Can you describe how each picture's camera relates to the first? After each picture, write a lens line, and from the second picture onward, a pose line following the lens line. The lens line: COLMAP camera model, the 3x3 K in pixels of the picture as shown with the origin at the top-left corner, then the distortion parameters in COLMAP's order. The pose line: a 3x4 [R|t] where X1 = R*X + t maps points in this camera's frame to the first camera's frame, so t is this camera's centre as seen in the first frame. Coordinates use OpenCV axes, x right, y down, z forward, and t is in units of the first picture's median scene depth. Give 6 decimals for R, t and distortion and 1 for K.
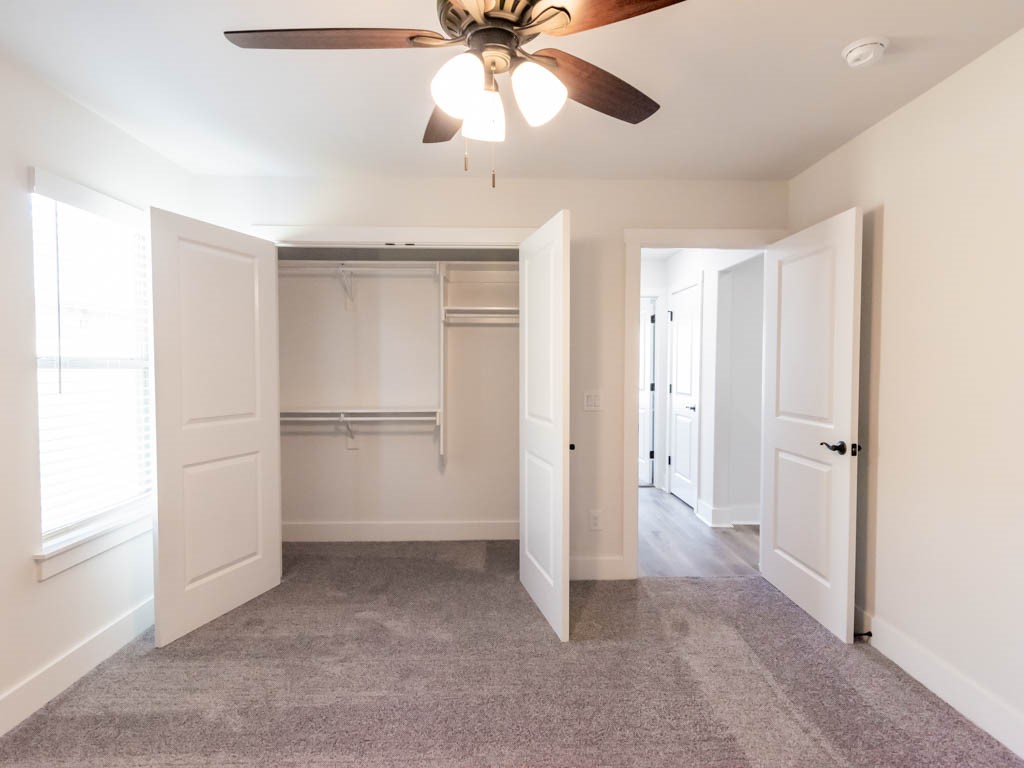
lens RADIAL K [[504.6, 0, 516.9], [0, 504.6, 378.2], [0, 0, 1]] dist [0.011322, -0.000599]
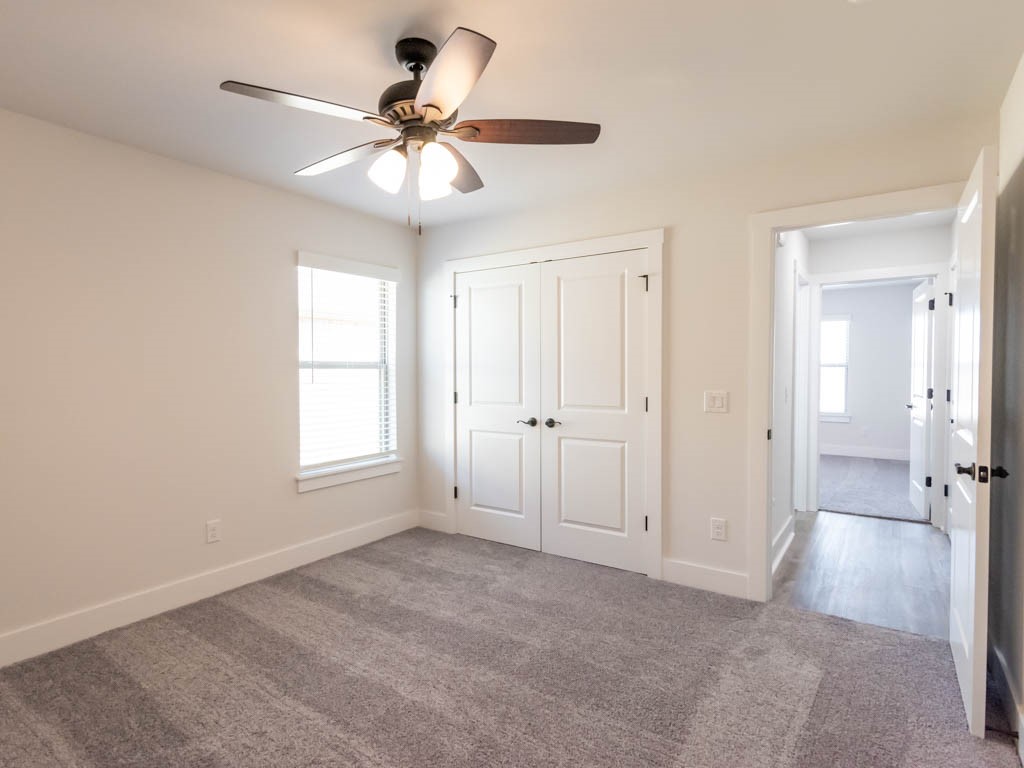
lens RADIAL K [[504.6, 0, 505.7], [0, 504.6, 376.4], [0, 0, 1]] dist [0.011322, -0.000599]
pose [[0.825123, 0.004429, -0.564936, 0.553504], [-0.010169, 0.999924, -0.007013, 0.011871], [0.564862, 0.011531, 0.825105, -0.007230]]
